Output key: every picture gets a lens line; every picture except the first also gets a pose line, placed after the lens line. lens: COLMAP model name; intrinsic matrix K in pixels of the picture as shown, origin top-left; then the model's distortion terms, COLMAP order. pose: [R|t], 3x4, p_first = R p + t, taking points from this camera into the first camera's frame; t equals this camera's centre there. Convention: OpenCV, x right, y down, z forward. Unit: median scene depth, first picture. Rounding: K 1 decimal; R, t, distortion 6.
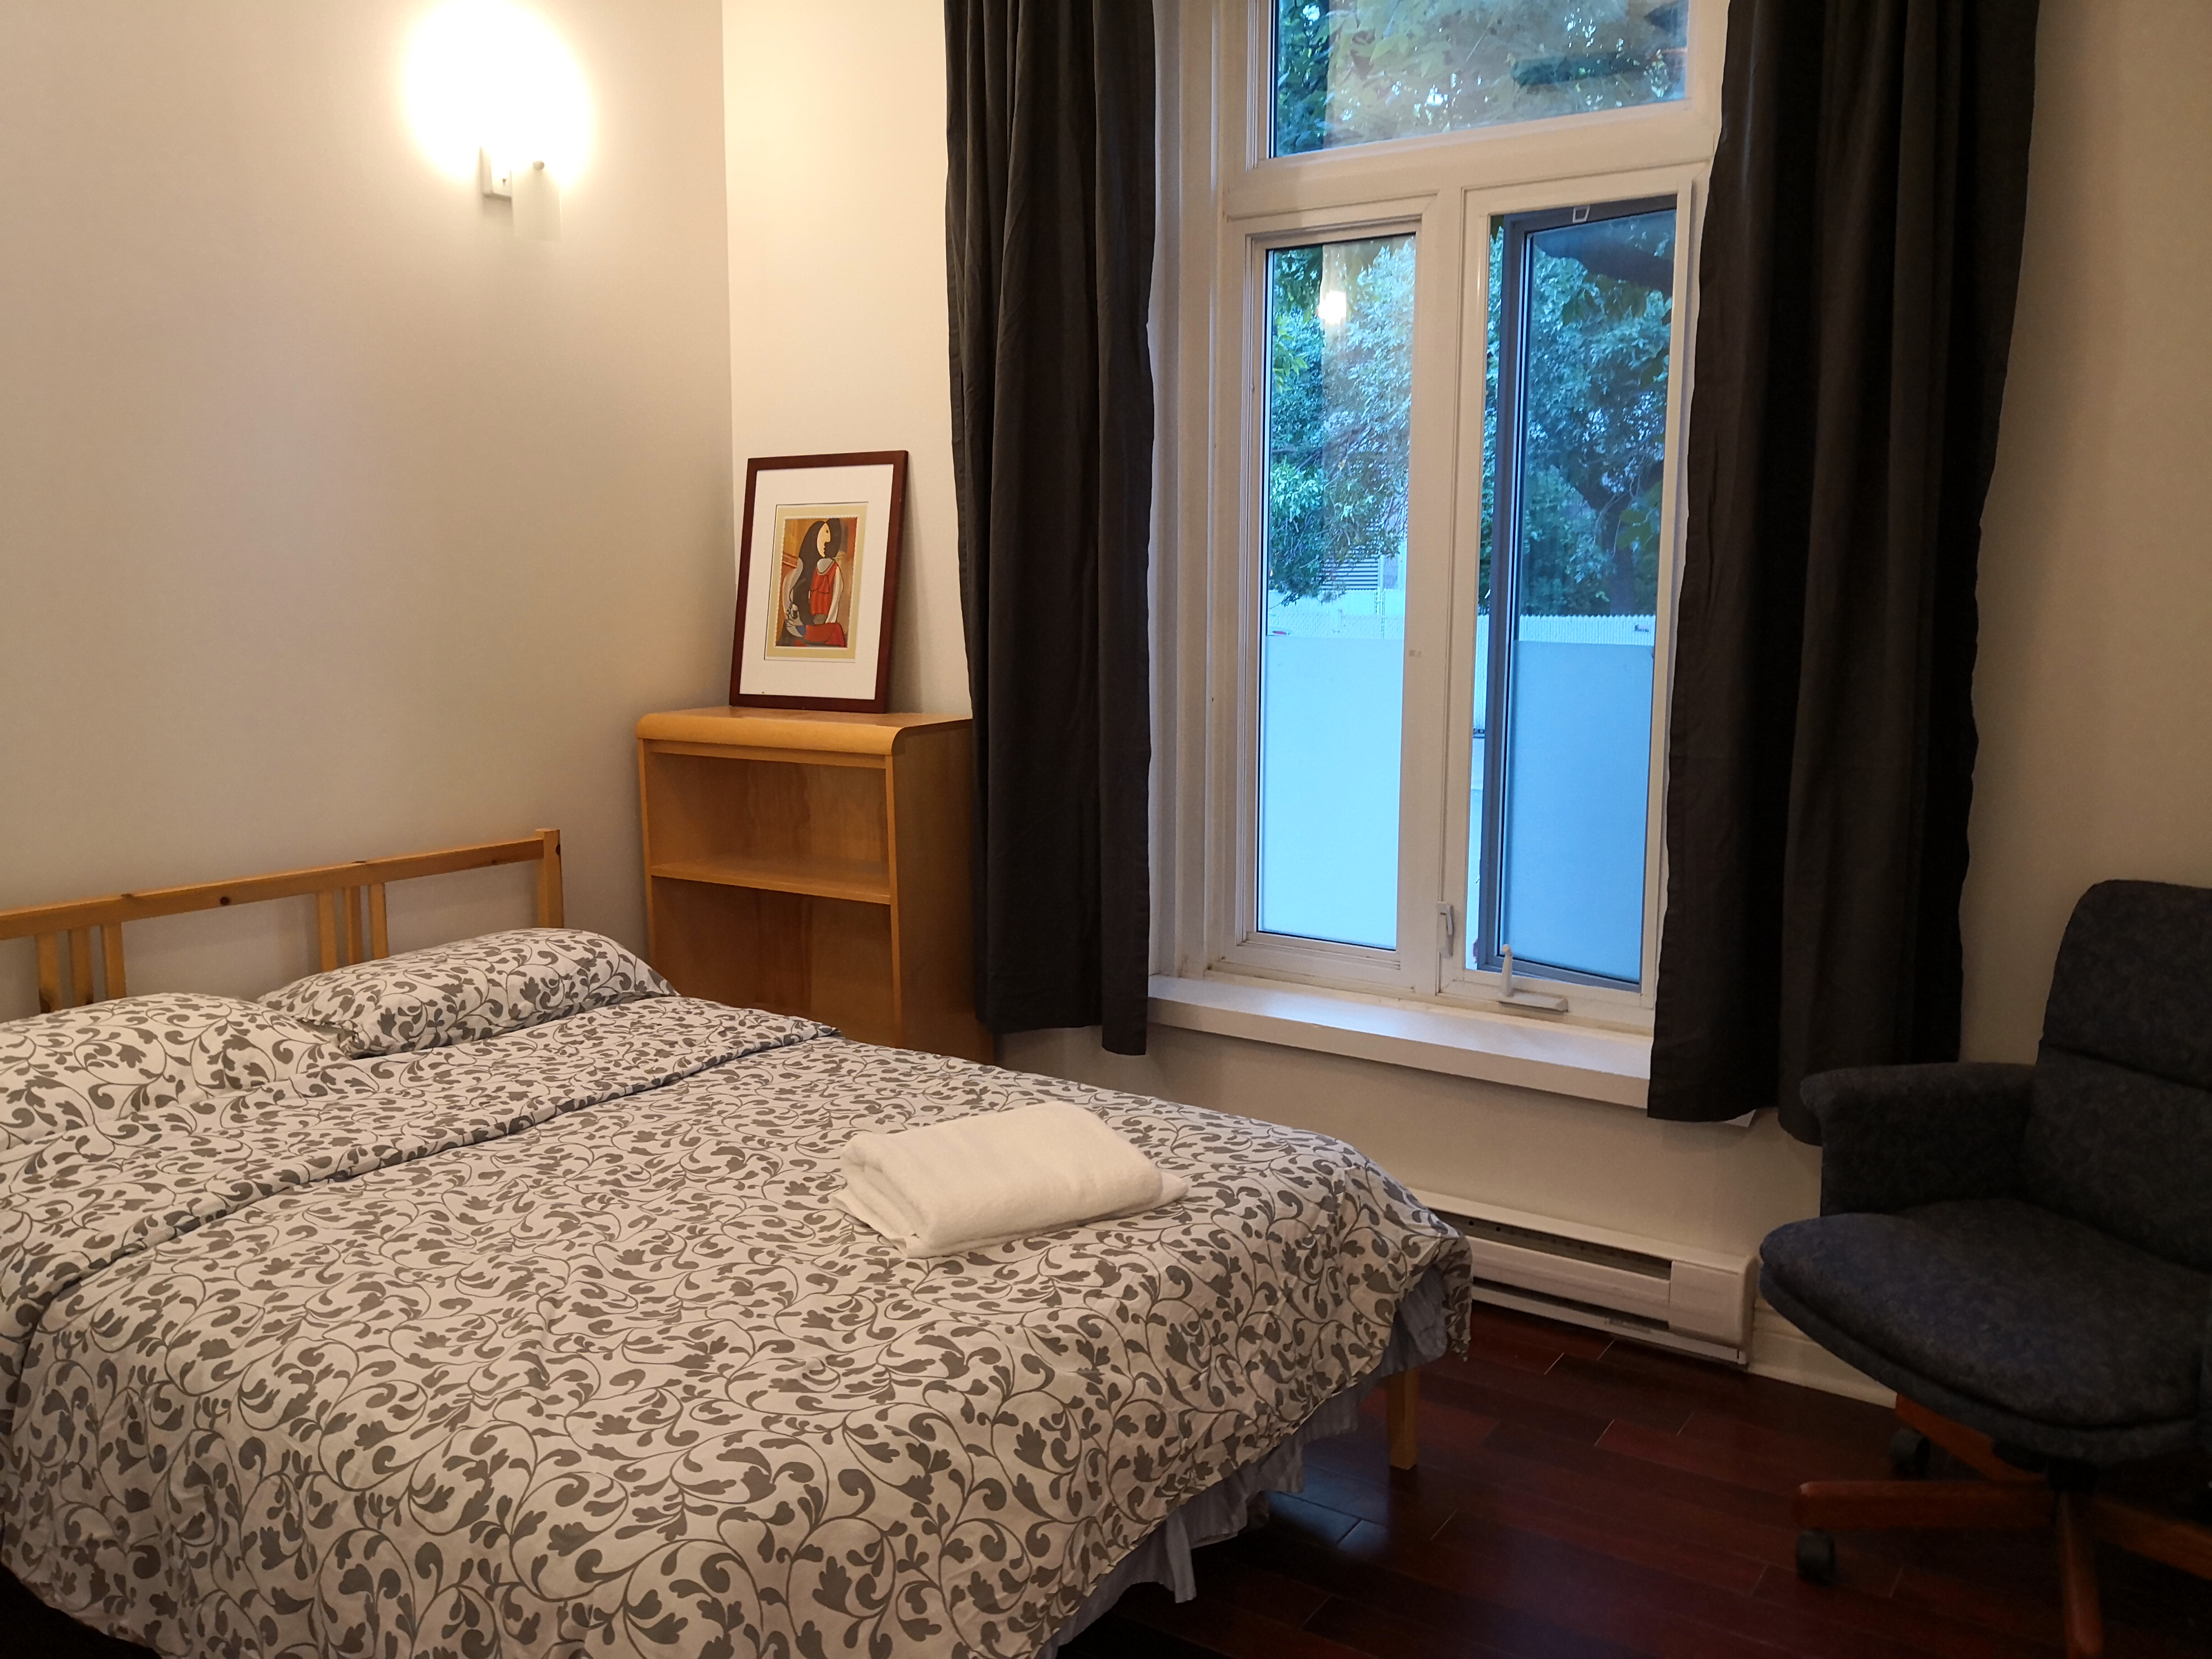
lens RADIAL K [[1794.1, 0, 1099.3], [0, 1794.1, 831.4], [0, 0, 1]] dist [-0.007673, -0.000960]
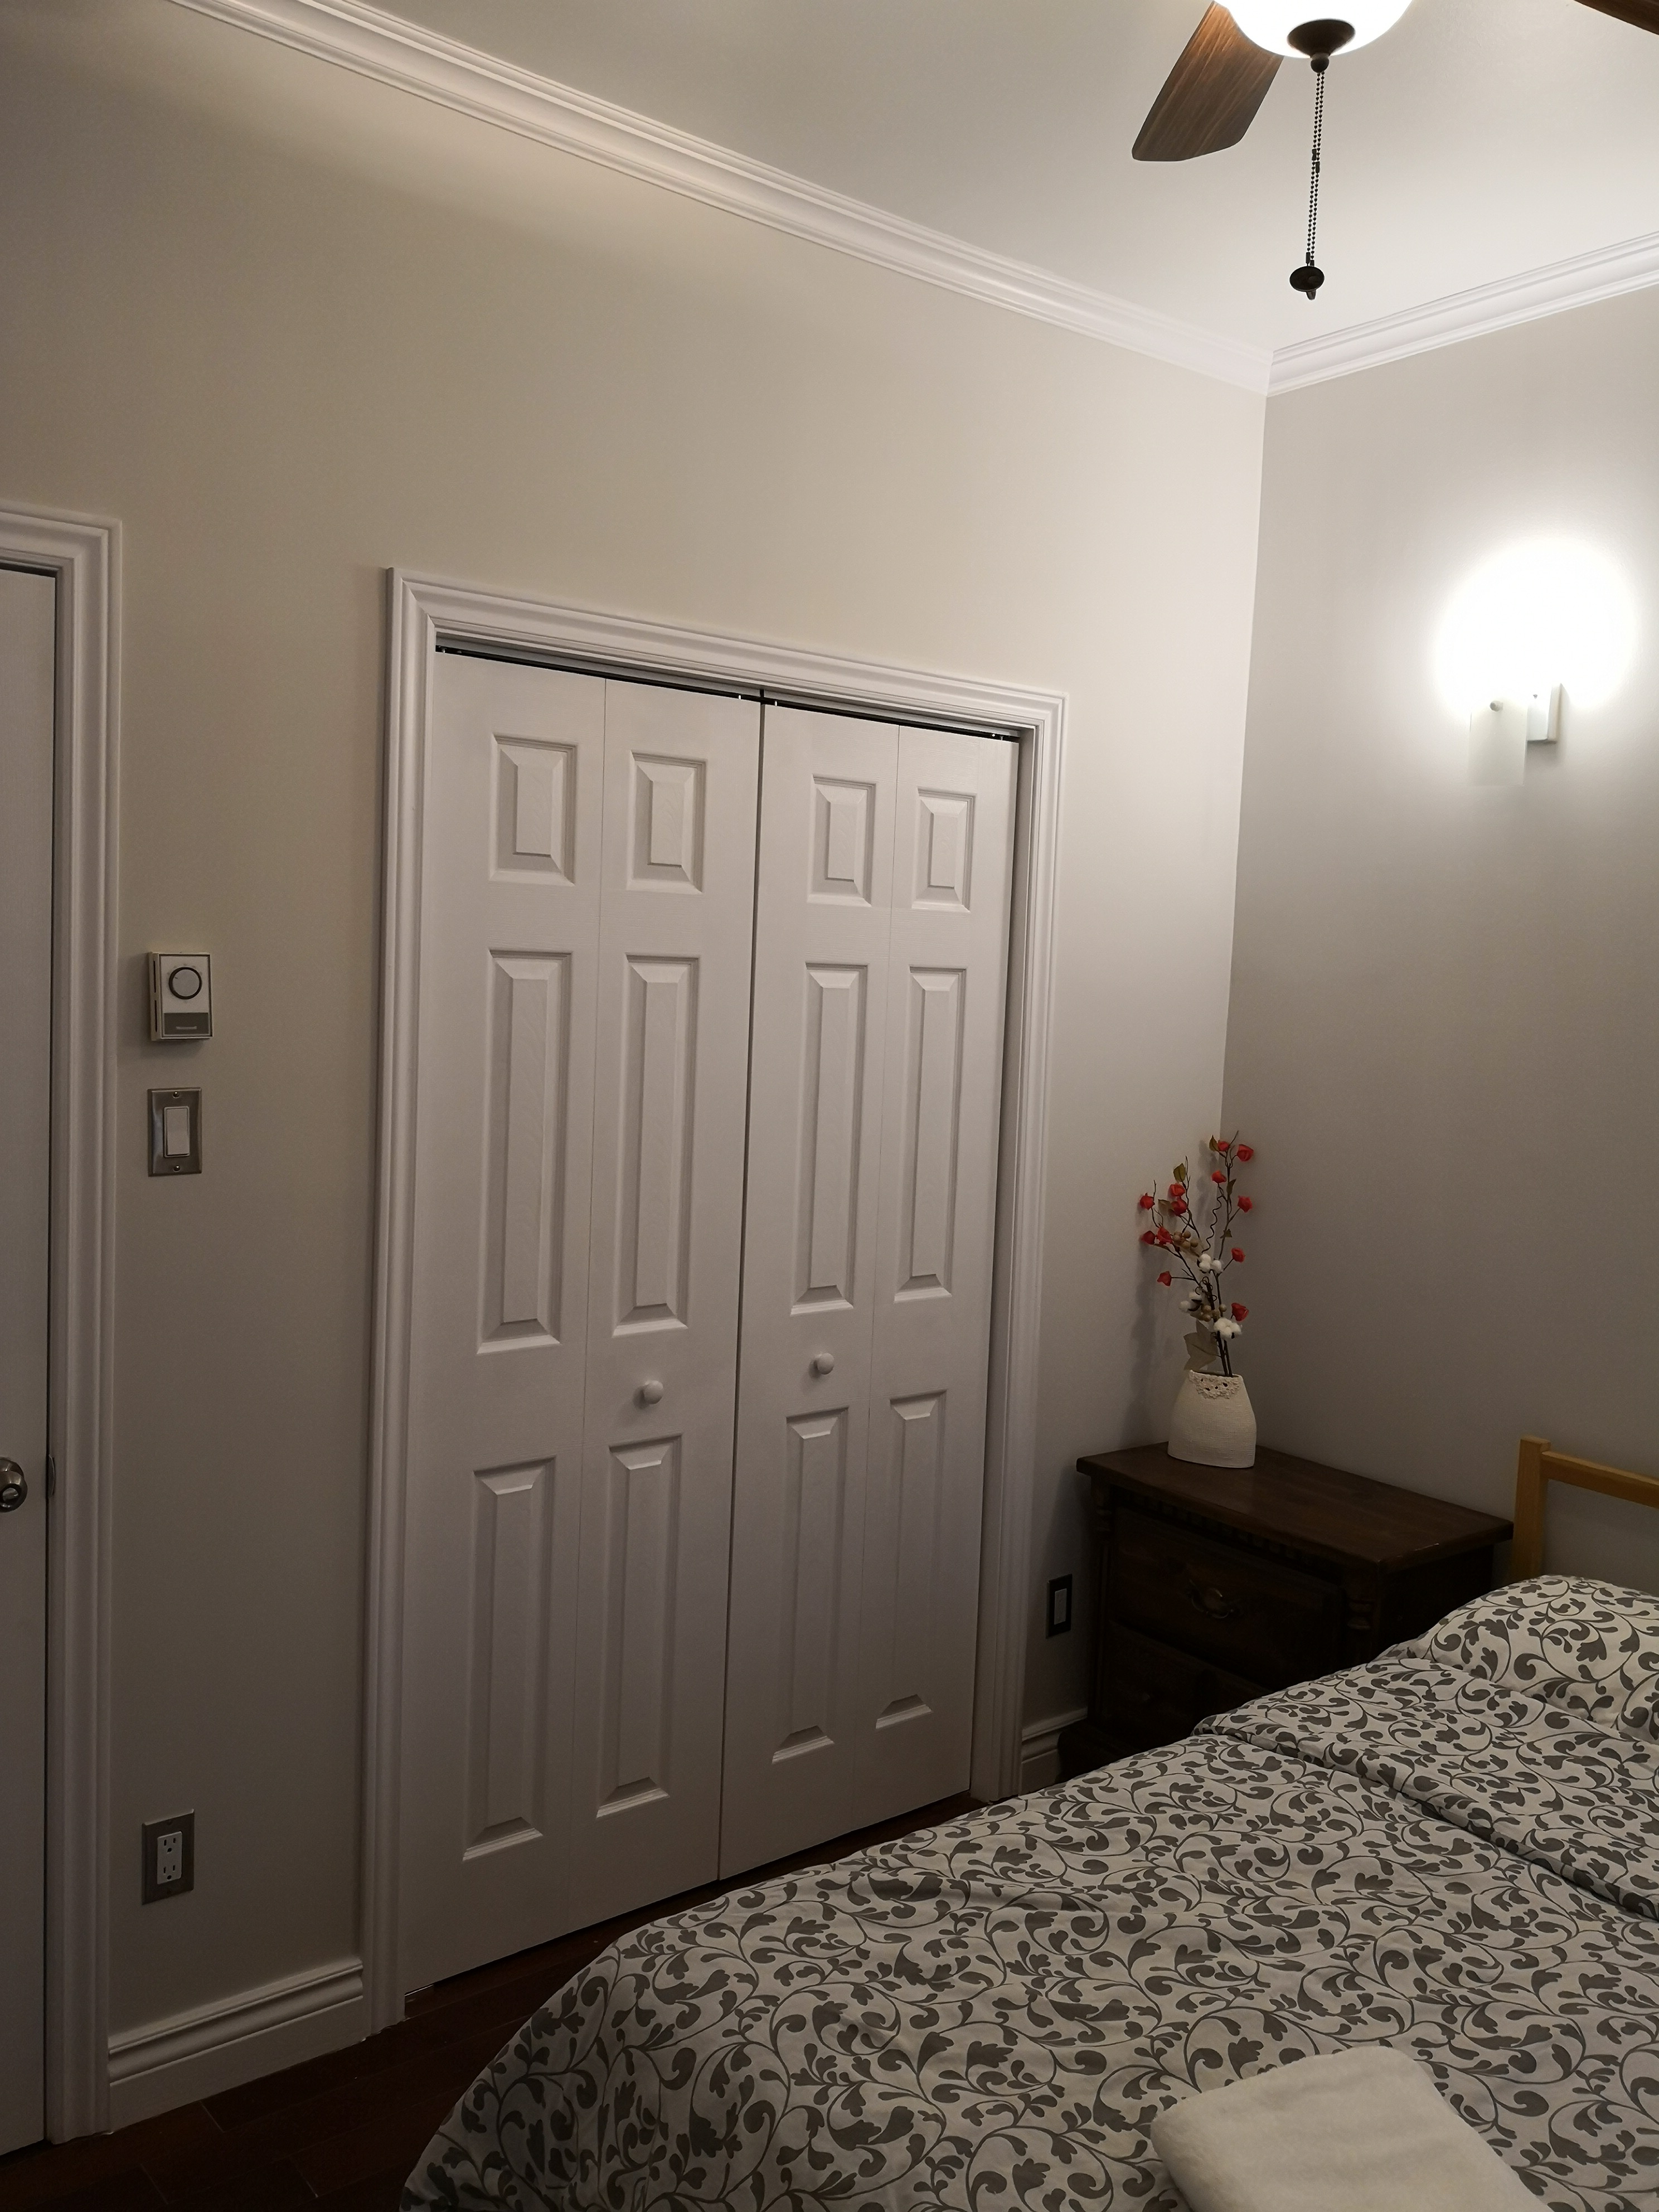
lens RADIAL K [[1794.1, 0, 826.3], [0, 1794.1, 1104.0], [0, 0, 1]] dist [-0.007673, -0.000960]
pose [[-0.295246, 0.066036, -0.953136, 0.596292], [-0.176353, 0.976700, 0.122297, -0.251697], [0.939004, 0.204196, -0.276722, 0.906952]]
